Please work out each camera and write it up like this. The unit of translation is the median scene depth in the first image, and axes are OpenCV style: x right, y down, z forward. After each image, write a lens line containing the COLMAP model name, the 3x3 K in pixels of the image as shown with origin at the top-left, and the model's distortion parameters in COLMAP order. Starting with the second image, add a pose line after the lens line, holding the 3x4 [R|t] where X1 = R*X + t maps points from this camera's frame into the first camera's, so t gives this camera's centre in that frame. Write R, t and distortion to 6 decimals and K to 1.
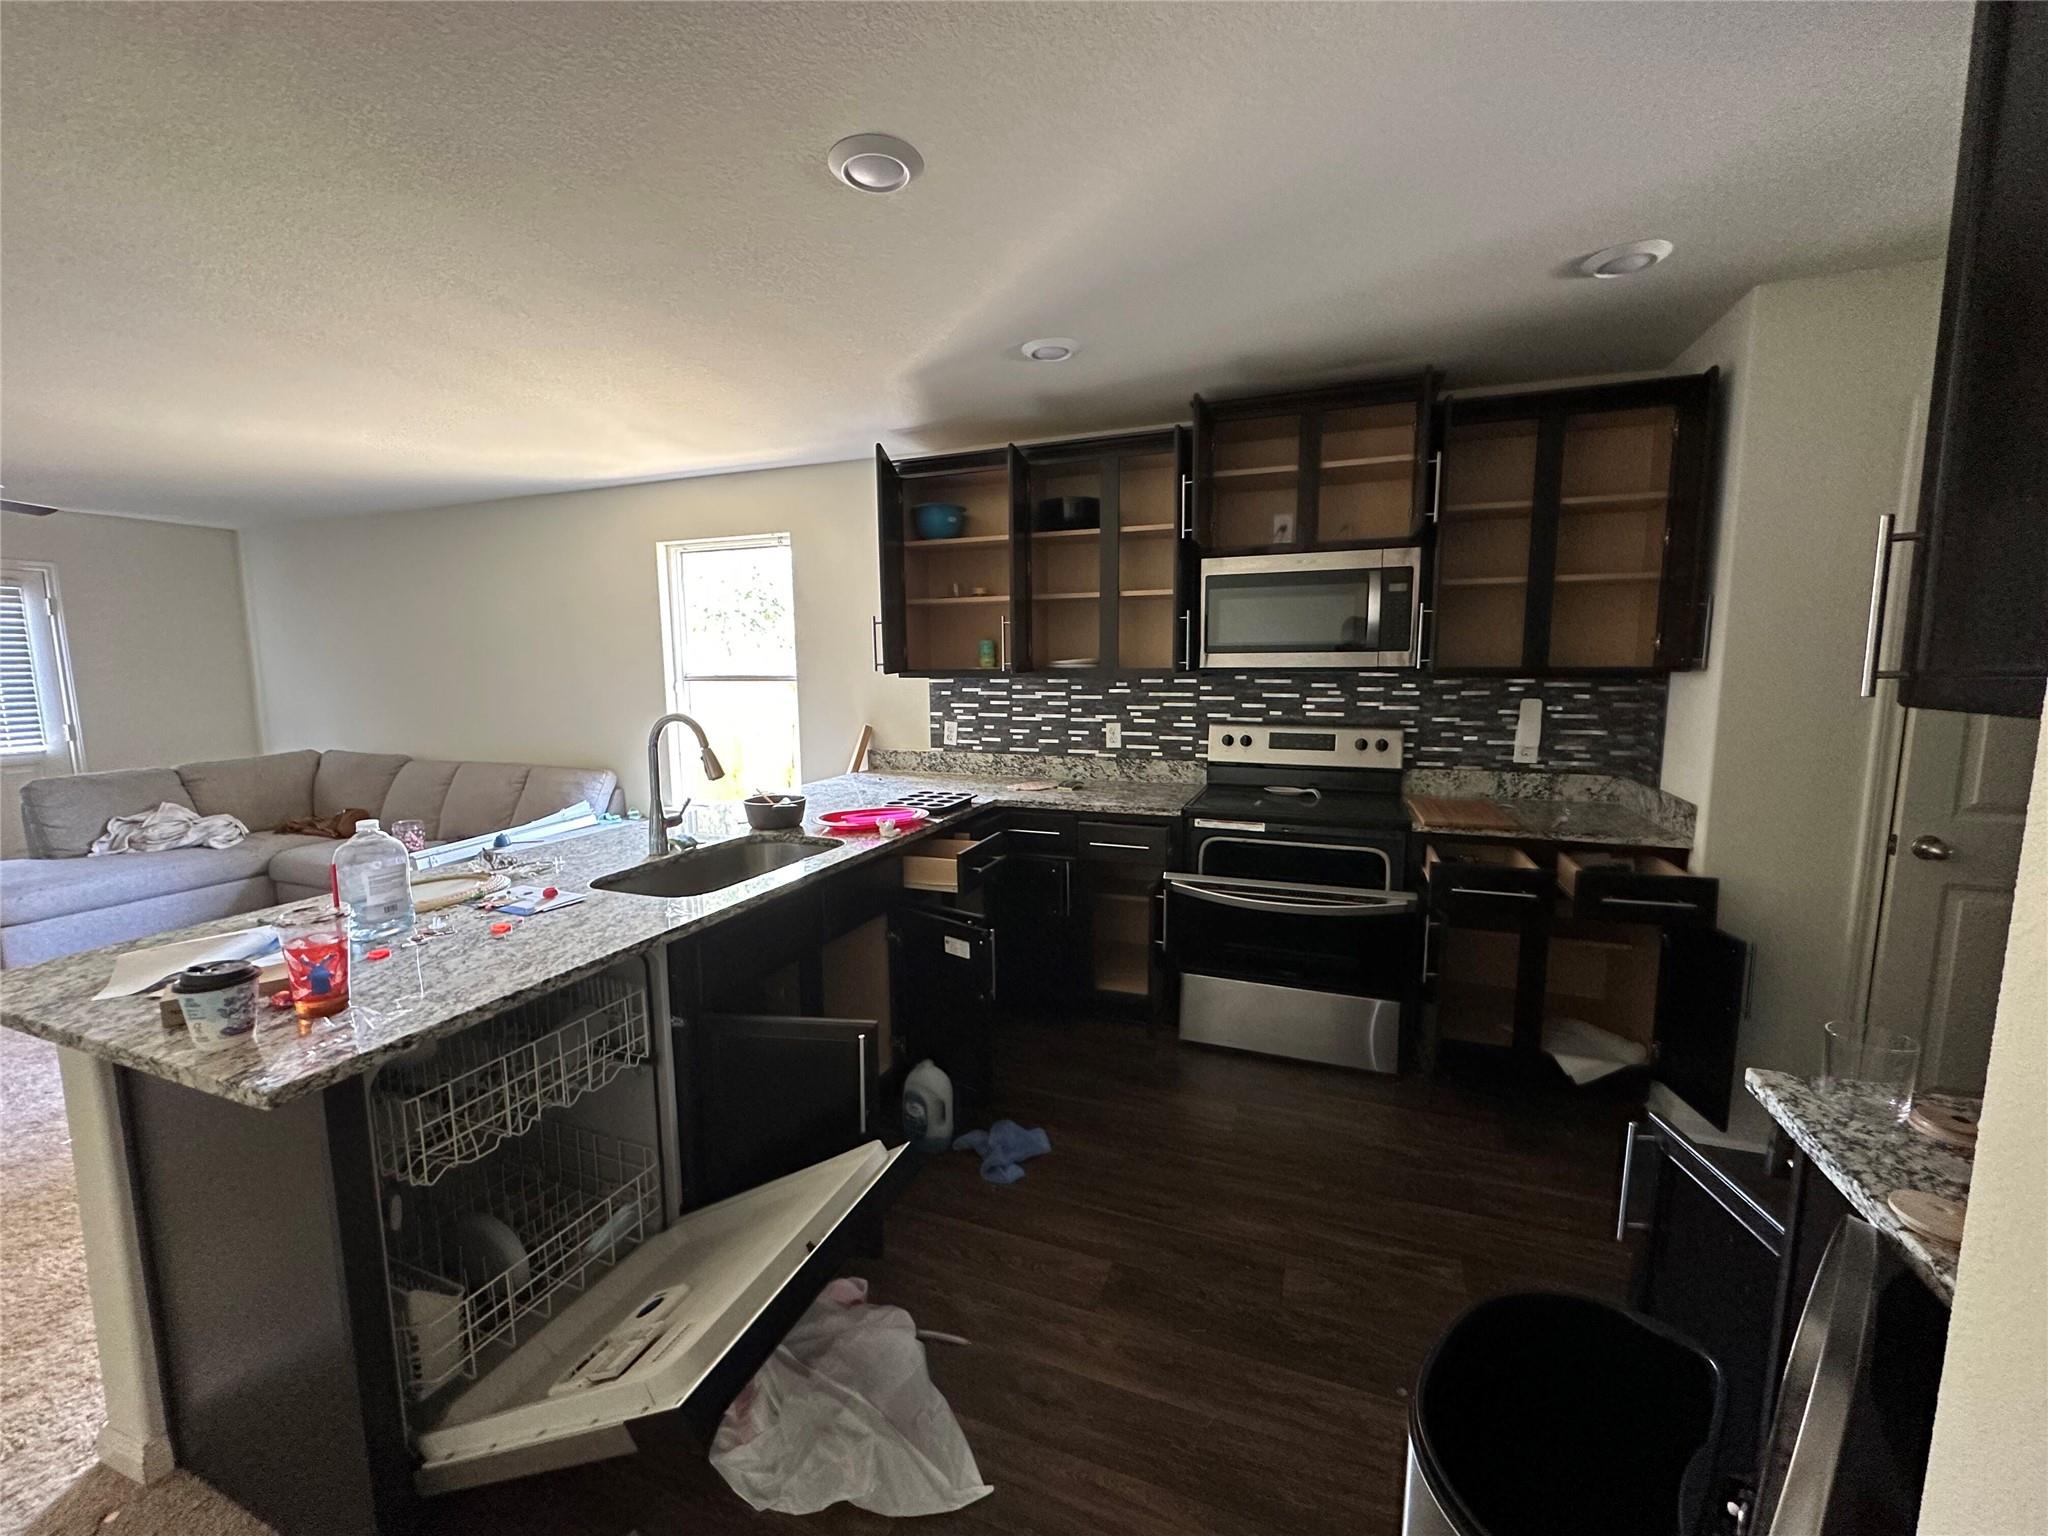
lens RADIAL K [[819.4, 0, 1029.1], [0, 819.4, 766.0], [0, 0, 1]] dist [-0.004433, 0.000294]
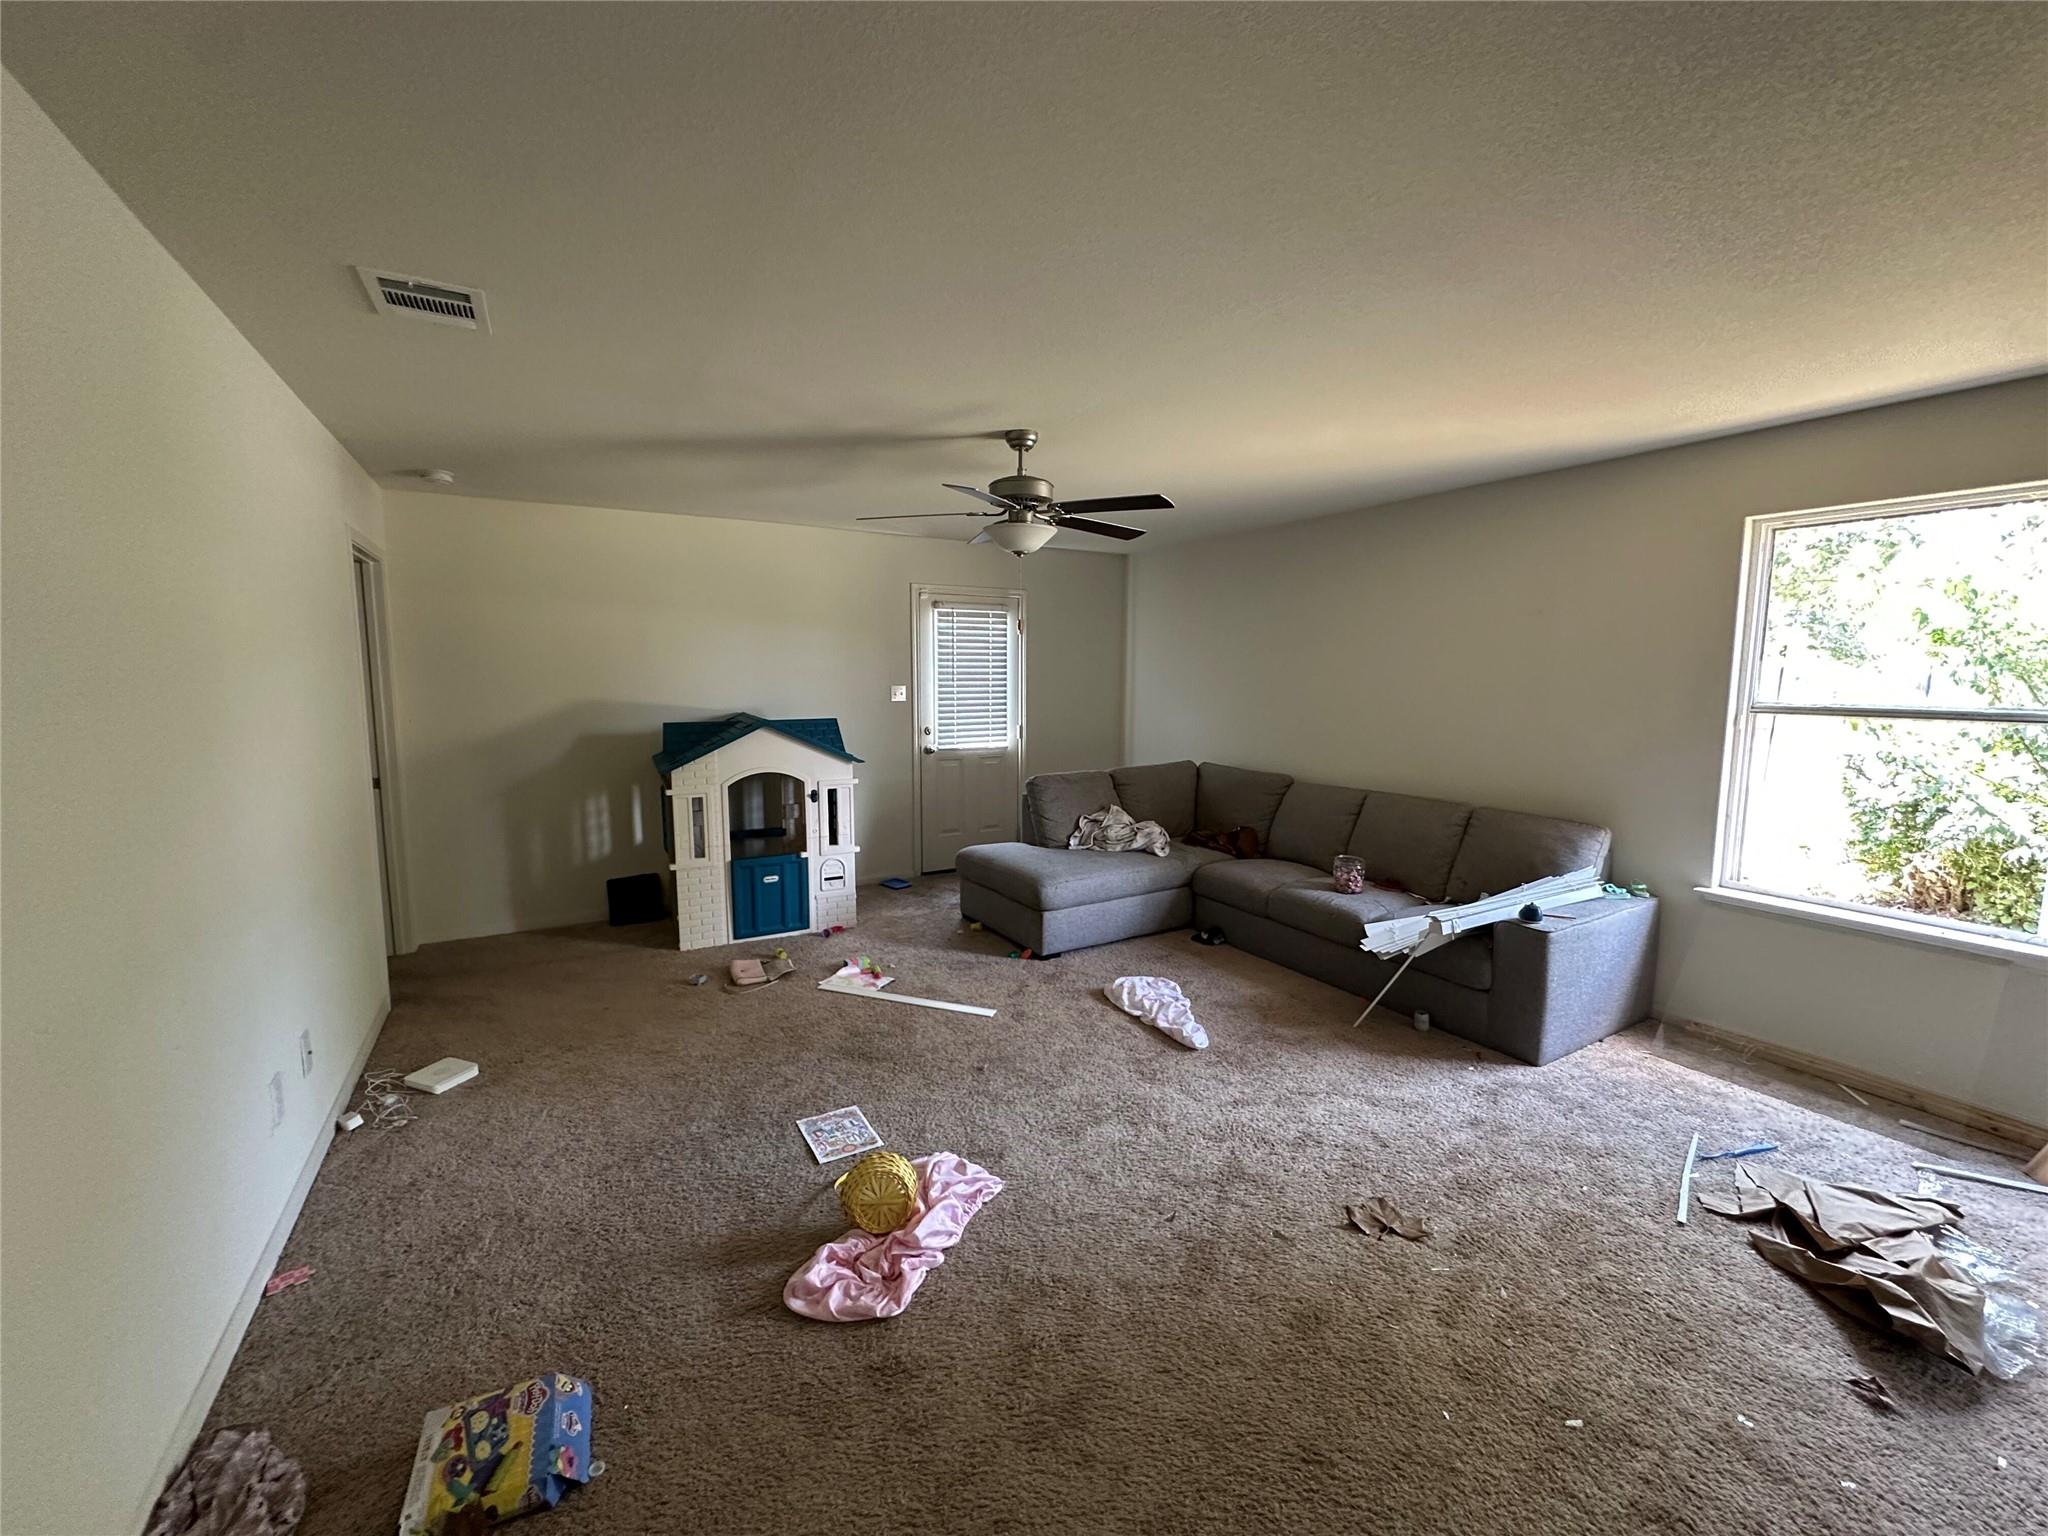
lens RADIAL K [[819.4, 0, 1020.8], [0, 819.4, 766.7], [0, 0, 1]] dist [-0.004433, 0.000294]
pose [[0.778671, 0.082888, -0.621934, -0.592404], [-0.088566, 0.995831, 0.021832, -0.023034], [0.621151, 0.038082, 0.782765, 0.086342]]
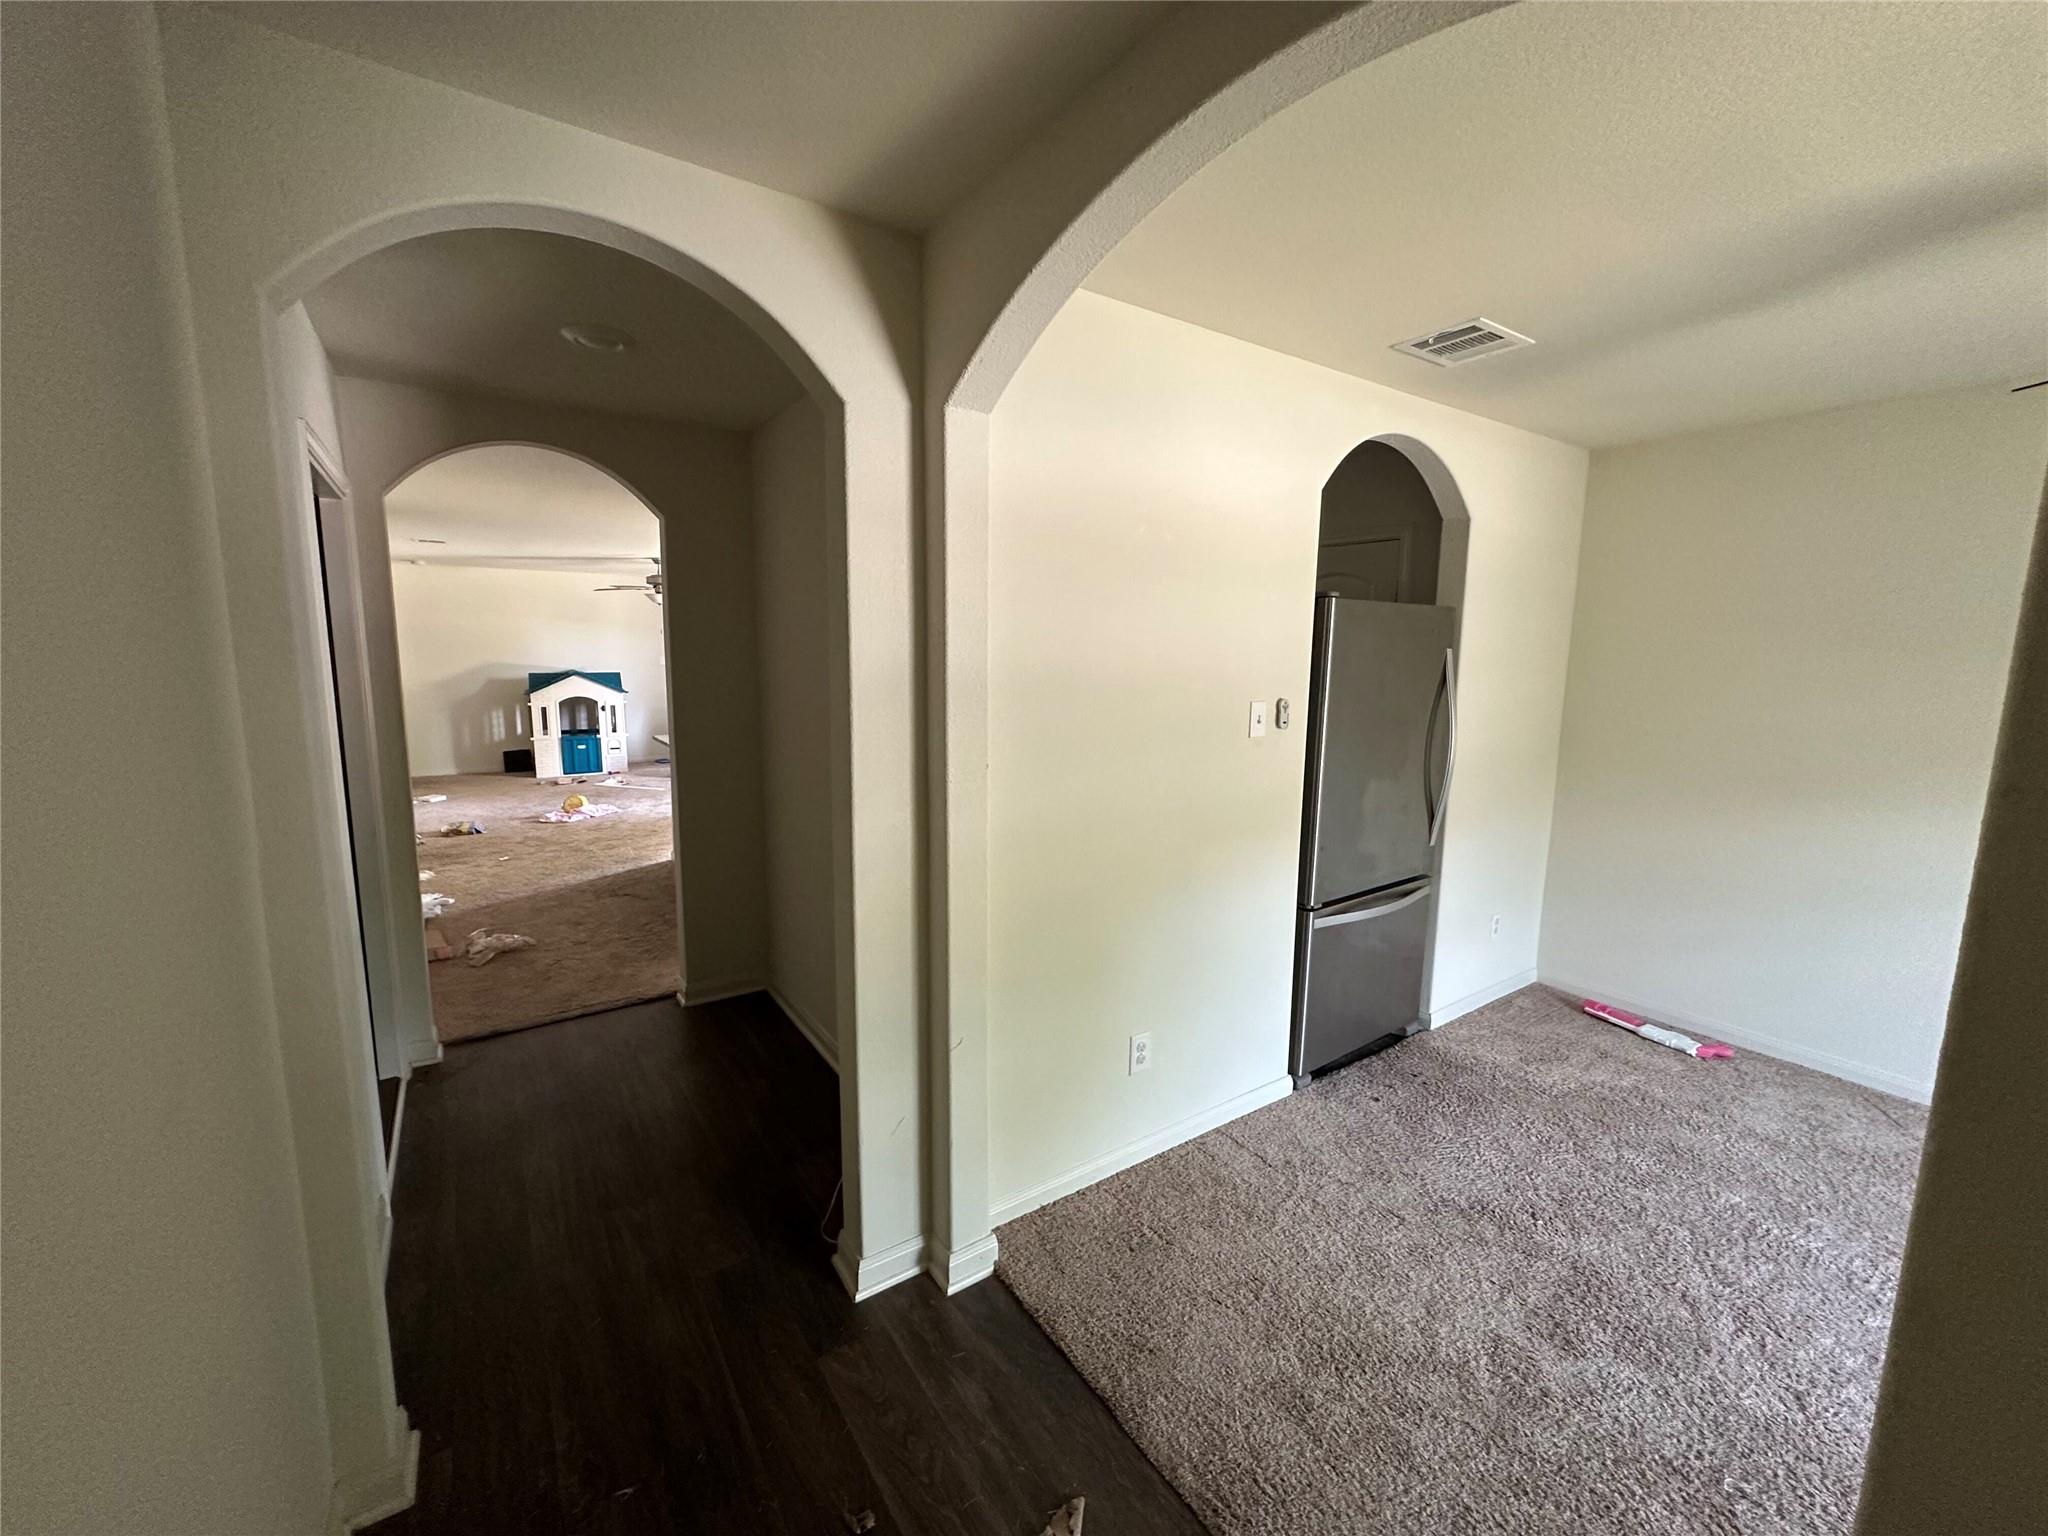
lens RADIAL K [[819.4, 0, 1025.4], [0, 819.4, 760.8], [0, 0, 1]] dist [-0.004433, 0.000294]
pose [[0.821292, 0.095432, -0.562470, 0.996083], [-0.091213, 0.995193, 0.035665, 0.025991], [0.563170, 0.022013, 0.826048, -0.536016]]
